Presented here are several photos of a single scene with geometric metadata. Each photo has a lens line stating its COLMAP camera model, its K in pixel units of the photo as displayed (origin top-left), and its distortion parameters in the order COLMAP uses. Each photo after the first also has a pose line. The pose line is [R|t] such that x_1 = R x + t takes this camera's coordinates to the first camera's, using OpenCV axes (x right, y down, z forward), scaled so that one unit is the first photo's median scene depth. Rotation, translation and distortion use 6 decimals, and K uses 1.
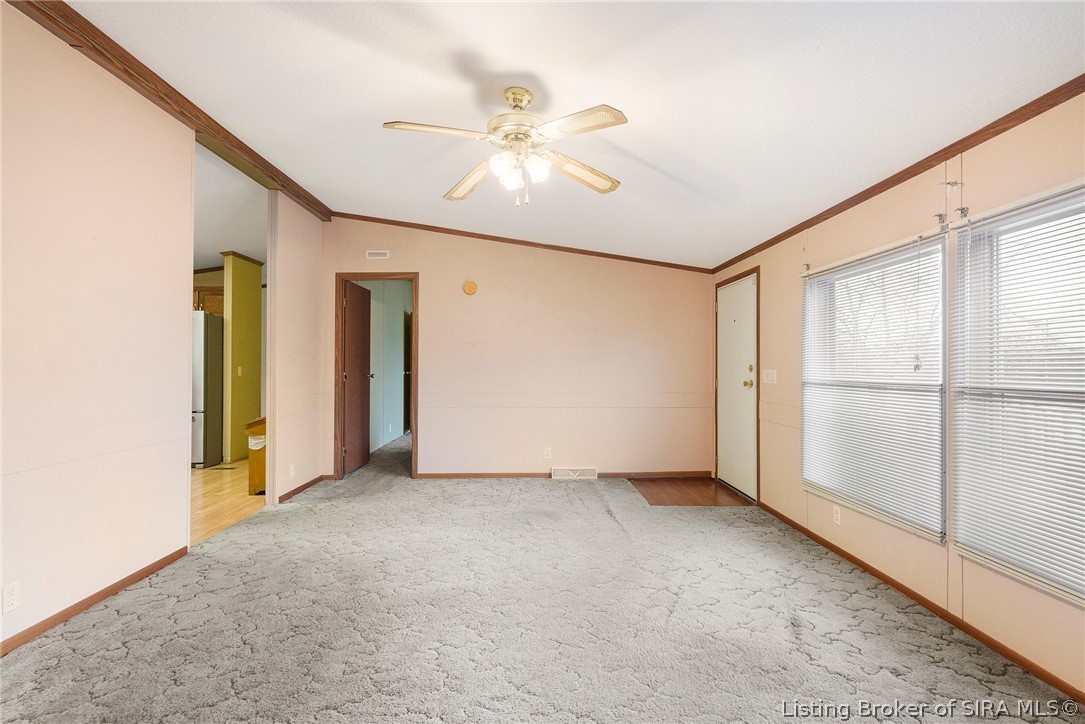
lens RADIAL K [[518.1, 0, 545.1], [0, 518.1, 362.9], [0, 0, 1]] dist [0.003319, 0.000075]
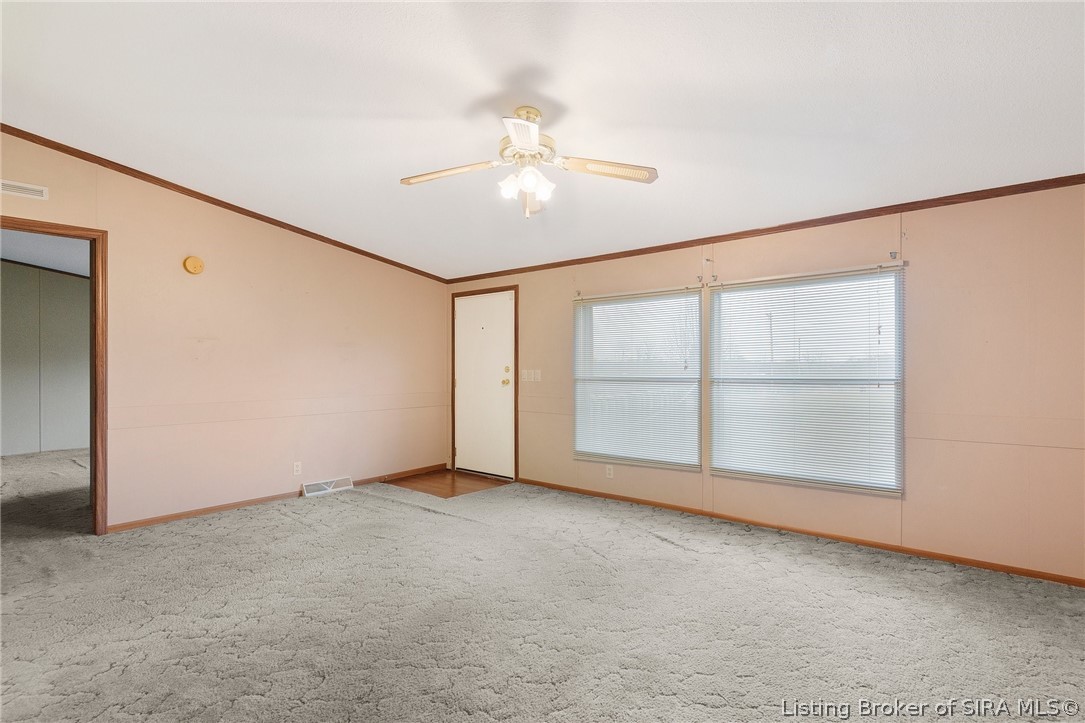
lens RADIAL K [[518.1, 0, 546.0], [0, 518.1, 371.7], [0, 0, 1]] dist [0.003319, 0.000075]
pose [[0.664533, -0.008910, 0.747206, -0.617951], [-0.000819, 0.999920, 0.012651, 0.001388], [-0.747259, -0.009019, 0.664472, 0.189665]]
